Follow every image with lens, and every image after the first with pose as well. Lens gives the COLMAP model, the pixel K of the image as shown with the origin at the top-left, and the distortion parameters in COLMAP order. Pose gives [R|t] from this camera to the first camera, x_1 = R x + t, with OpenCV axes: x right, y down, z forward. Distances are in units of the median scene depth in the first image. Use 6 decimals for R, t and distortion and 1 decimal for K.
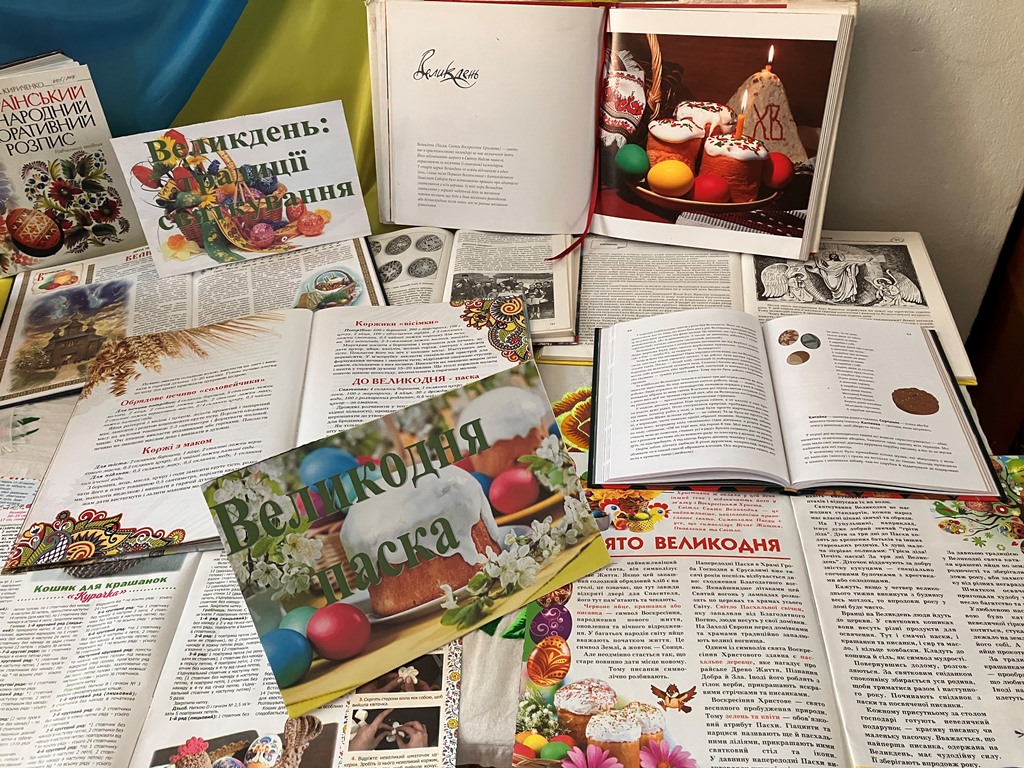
lens RADIAL K [[823.6, 0, 517.3], [0, 823.6, 380.2], [0, 0, 1]] dist [0.027705, -0.034051]
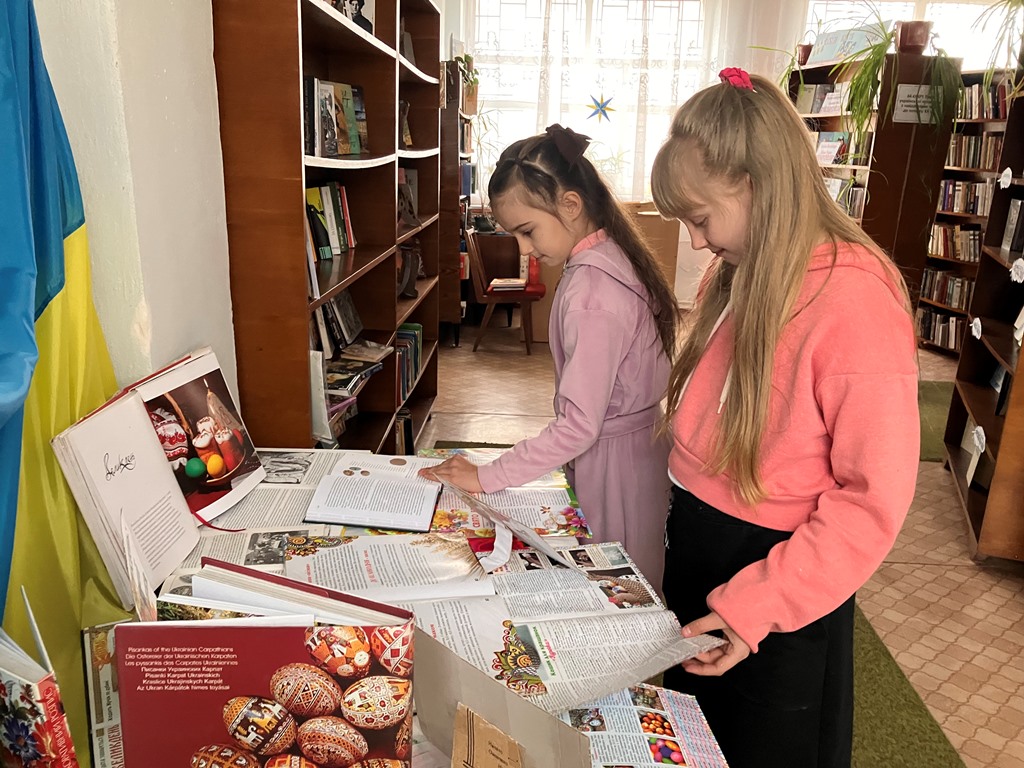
lens RADIAL K [[823.6, 0, 517.3], [0, 823.6, 380.2], [0, 0, 1]] dist [0.027705, -0.034051]
pose [[-0.196715, -0.209233, 0.957875, -1.391444], [0.613029, 0.736203, 0.286707, -0.467705], [-0.765179, 0.643605, -0.016556, 0.505187]]
